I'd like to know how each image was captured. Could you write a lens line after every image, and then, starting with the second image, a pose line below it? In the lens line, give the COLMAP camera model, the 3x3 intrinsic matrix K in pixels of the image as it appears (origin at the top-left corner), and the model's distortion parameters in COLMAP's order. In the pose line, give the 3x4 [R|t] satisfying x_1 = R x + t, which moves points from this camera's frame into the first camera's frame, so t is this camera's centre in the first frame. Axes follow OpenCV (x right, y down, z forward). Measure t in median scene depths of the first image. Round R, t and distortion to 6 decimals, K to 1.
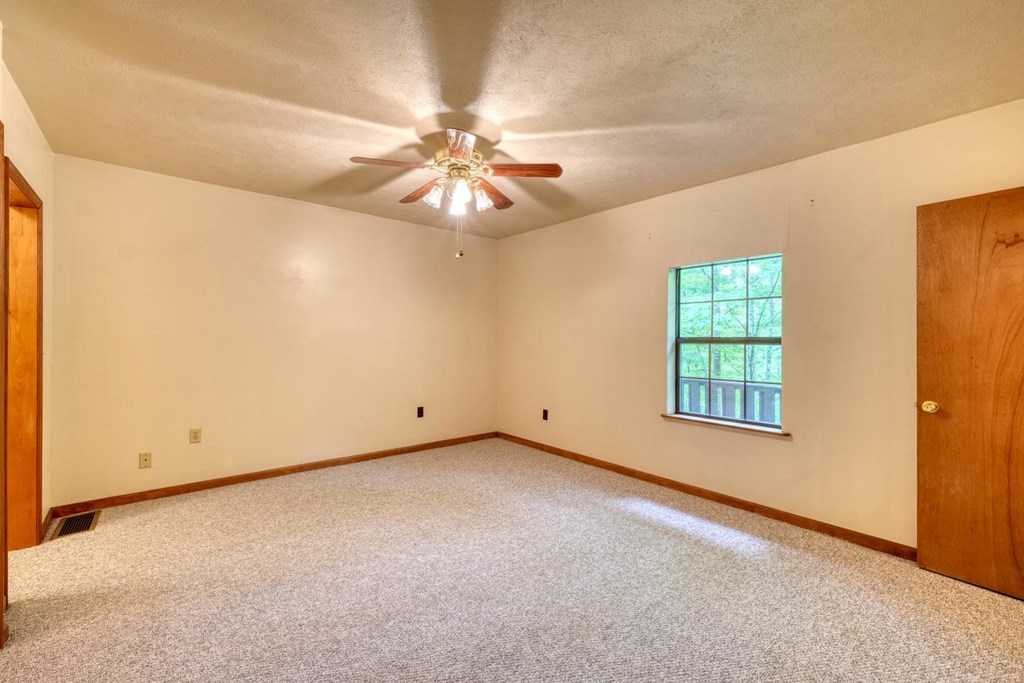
lens RADIAL K [[436.4, 0, 510.4], [0, 436.4, 339.6], [0, 0, 1]] dist [-0.000016, 0.000204]
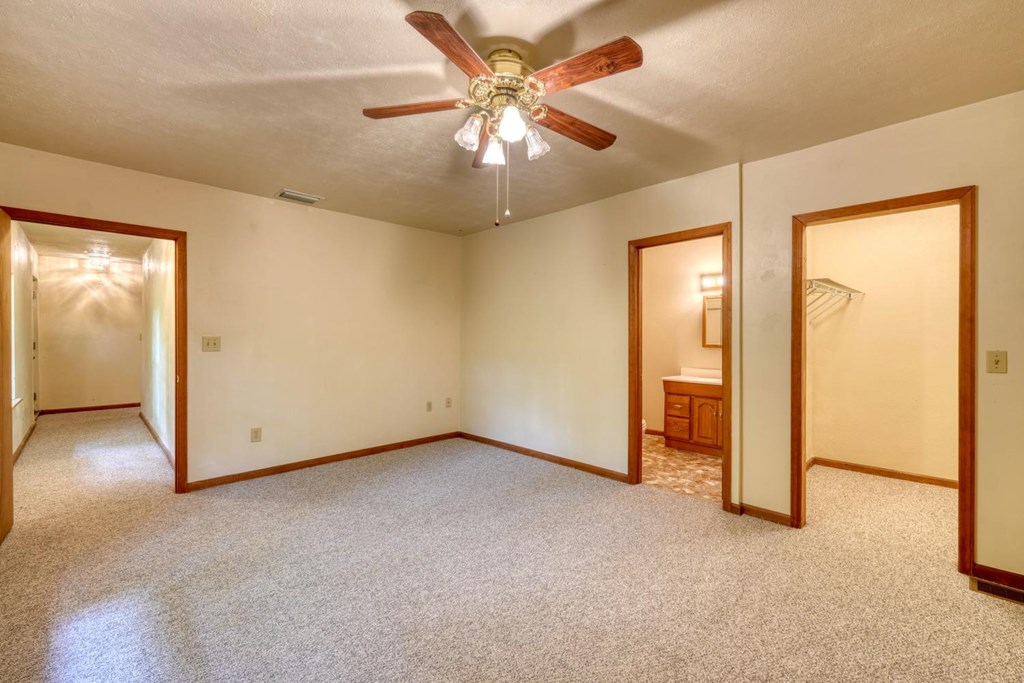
lens RADIAL K [[436.4, 0, 510.4], [0, 436.4, 339.6], [0, 0, 1]] dist [-0.000016, 0.000204]
pose [[-0.997092, -0.010708, -0.075447, -0.088515], [-0.010697, 0.999943, -0.000548, 0.003781], [0.075449, 0.000260, -0.997150, 1.900268]]
